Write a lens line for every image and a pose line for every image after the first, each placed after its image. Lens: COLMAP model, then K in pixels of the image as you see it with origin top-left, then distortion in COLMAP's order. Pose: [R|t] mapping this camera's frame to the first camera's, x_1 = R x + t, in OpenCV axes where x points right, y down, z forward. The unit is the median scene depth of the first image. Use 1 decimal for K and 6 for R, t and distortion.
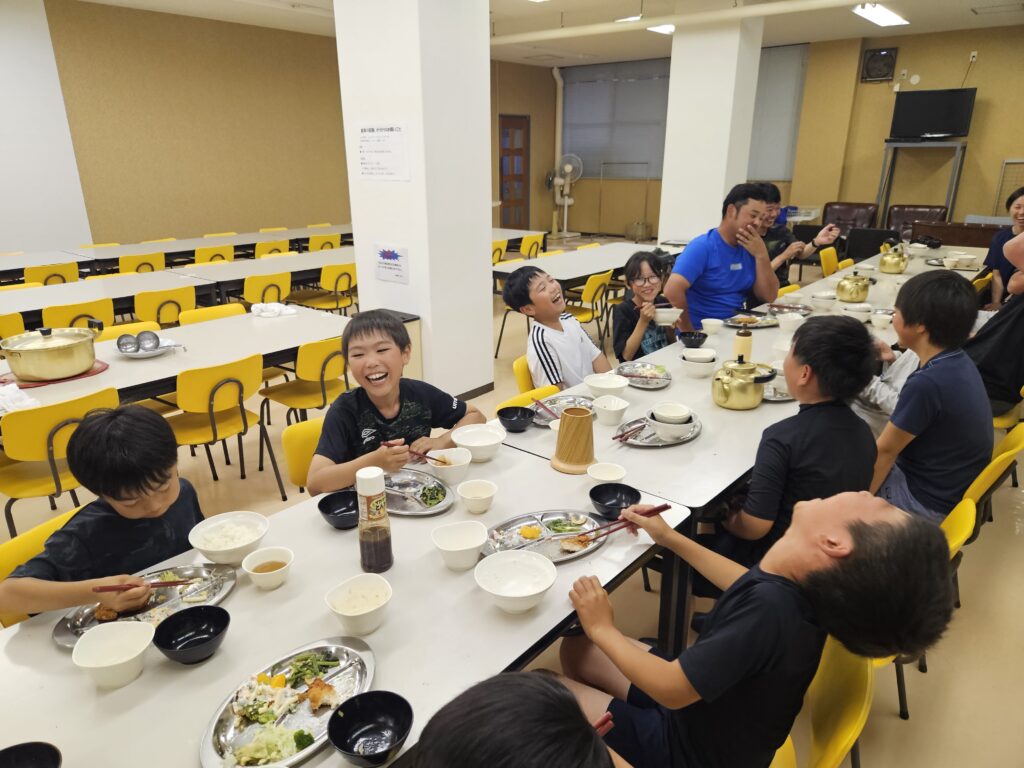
lens RADIAL K [[699.7, 0, 507.8], [0, 699.7, 387.8], [0, 0, 1]] dist [0.052080, -0.033043]
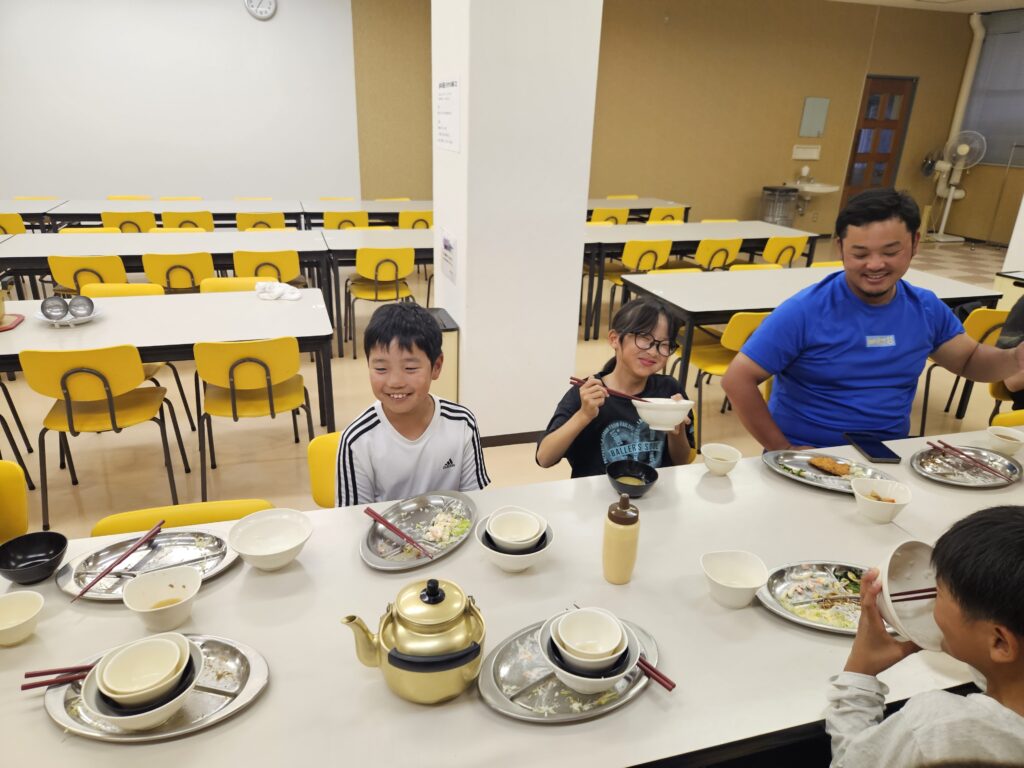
lens RADIAL K [[699.7, 0, 511.1], [0, 699.7, 384.2], [0, 0, 1]] dist [0.052080, -0.033043]
pose [[0.844837, 0.224211, -0.485777, 0.189642], [-0.206333, 0.974257, 0.090827, -0.072946], [0.493636, 0.023498, 0.869351, 0.207319]]
